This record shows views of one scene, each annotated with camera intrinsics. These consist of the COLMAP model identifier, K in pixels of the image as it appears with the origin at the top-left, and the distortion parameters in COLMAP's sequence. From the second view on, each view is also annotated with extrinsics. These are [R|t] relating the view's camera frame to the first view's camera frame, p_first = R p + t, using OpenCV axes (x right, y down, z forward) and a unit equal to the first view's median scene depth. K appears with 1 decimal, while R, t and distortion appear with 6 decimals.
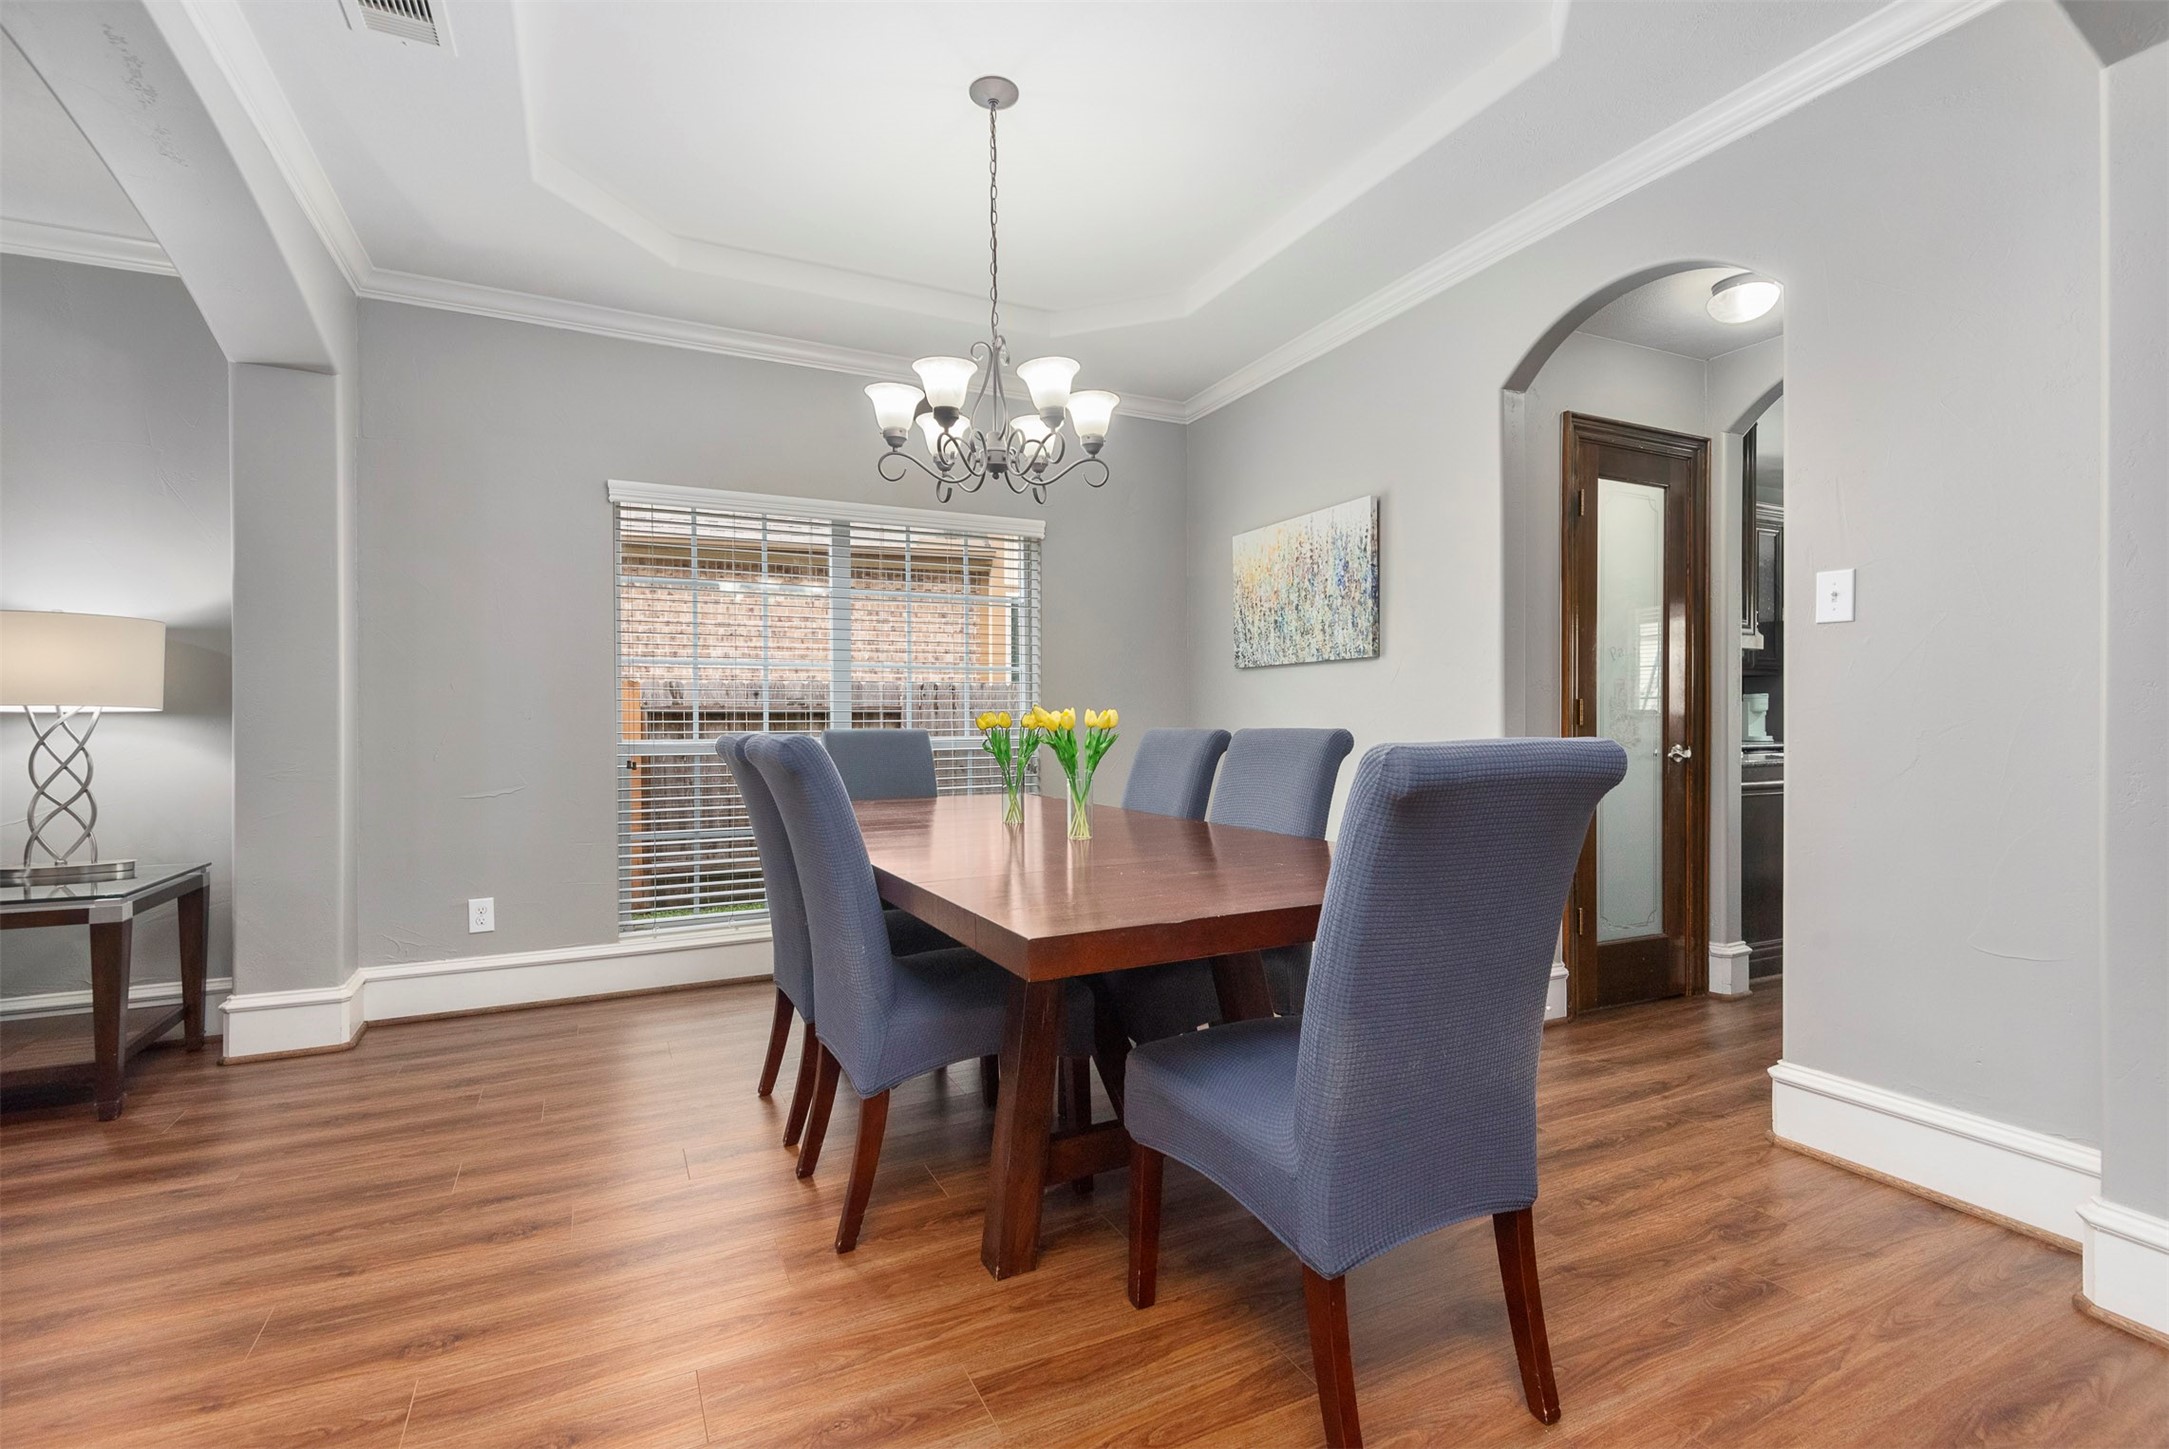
lens RADIAL K [[980.4, 0, 1086.6], [0, 980.4, 716.8], [0, 0, 1]] dist [0.032074, -0.019654]
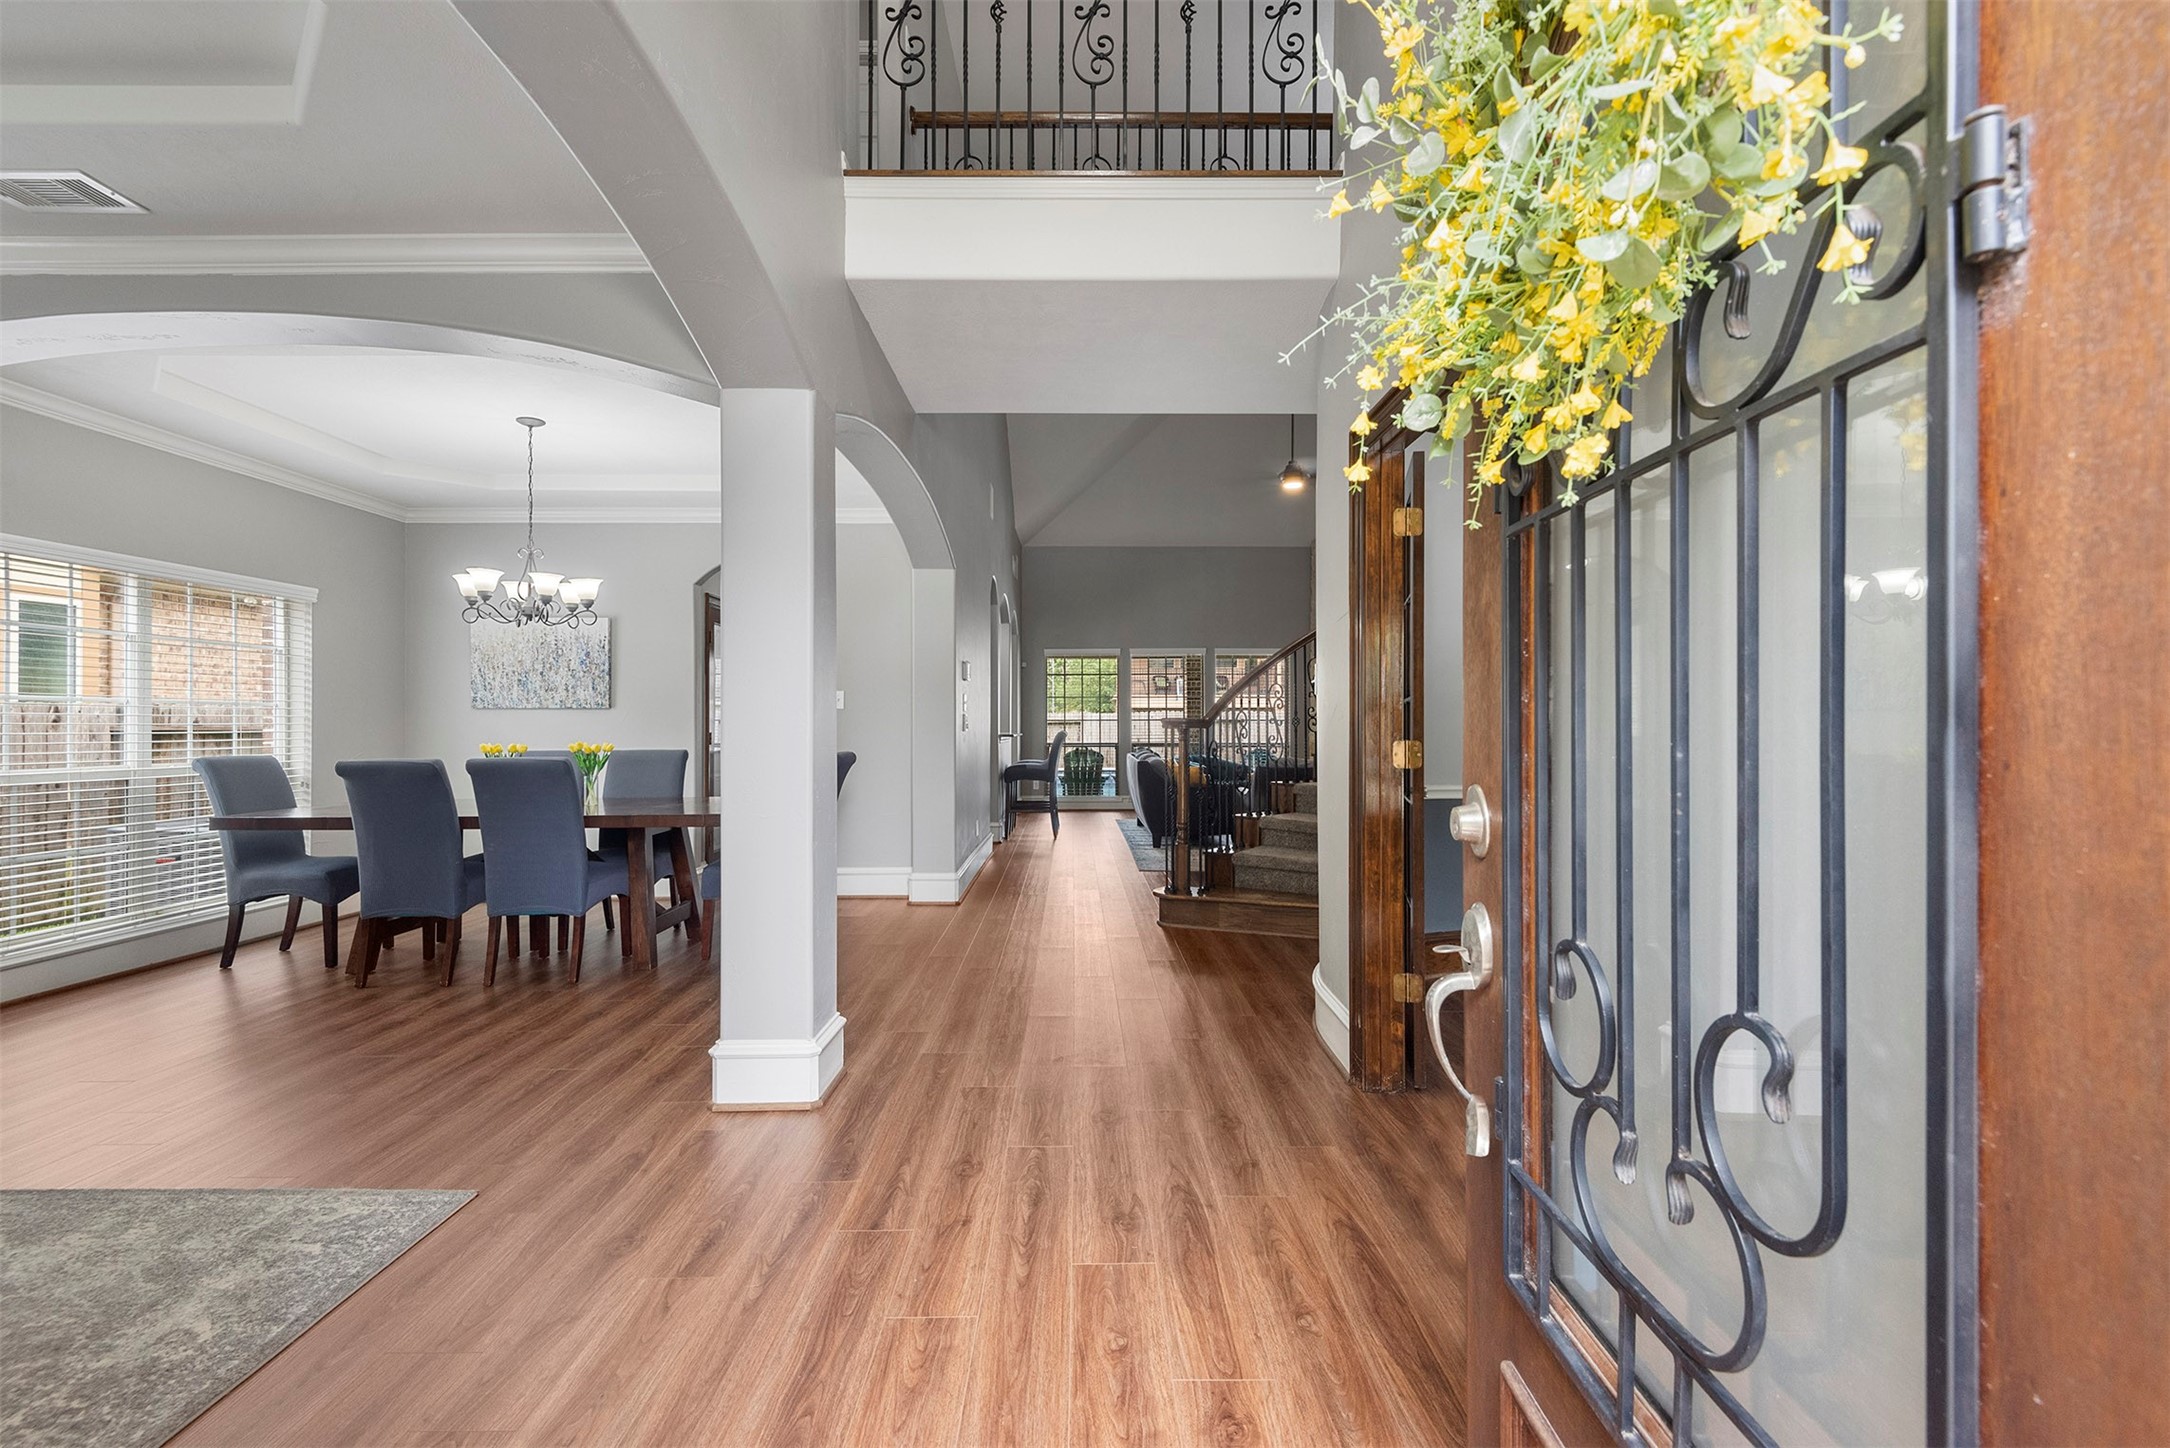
lens RADIAL K [[978.8, 0, 1088.6], [0, 978.8, 724.0], [0, 0, 1]] dist [0.036329, -0.026660]
pose [[0.437911, 0.004596, 0.899007, -0.879319], [-0.000897, 0.999989, -0.004675, -0.022659], [-0.899018, 0.001240, 0.437910, -0.532667]]
